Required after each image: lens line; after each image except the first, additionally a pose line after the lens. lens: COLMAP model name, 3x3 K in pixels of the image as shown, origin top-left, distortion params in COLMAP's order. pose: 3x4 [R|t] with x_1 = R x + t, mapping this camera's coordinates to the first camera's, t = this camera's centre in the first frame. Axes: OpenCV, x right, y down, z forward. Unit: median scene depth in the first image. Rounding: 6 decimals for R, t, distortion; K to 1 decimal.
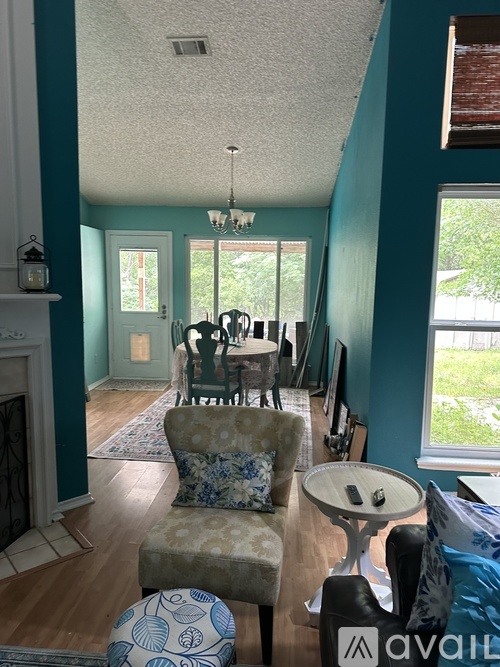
lens RADIAL K [[479.2, 0, 248.5], [0, 479.2, 335.6], [0, 0, 1]] dist [0.045323, -0.028804]
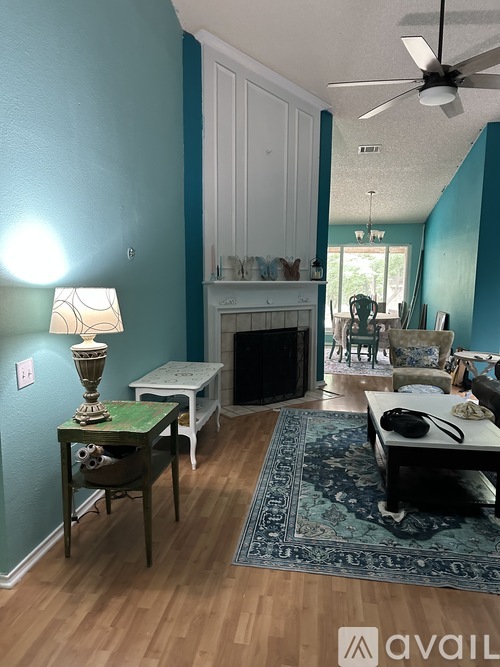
lens RADIAL K [[479.2, 0, 249.8], [0, 479.2, 331.7], [0, 0, 1]] dist [0.045323, -0.028804]
pose [[0.996124, 0.003079, -0.087906, -0.477313], [-0.002759, 0.999989, 0.003759, 0.118754], [0.087917, -0.003502, 0.996122, -1.034455]]
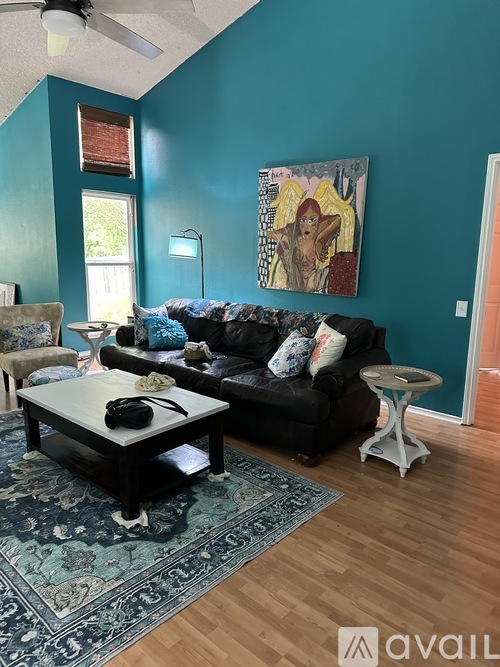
lens RADIAL K [[479.2, 0, 249.8], [0, 479.2, 326.9], [0, 0, 1]] dist [0.045323, -0.028804]
pose [[0.623634, -0.136766, 0.769660, -0.741168], [0.085949, 0.990603, 0.106386, 0.085808], [-0.776977, -0.000195, 0.629529, -0.731895]]
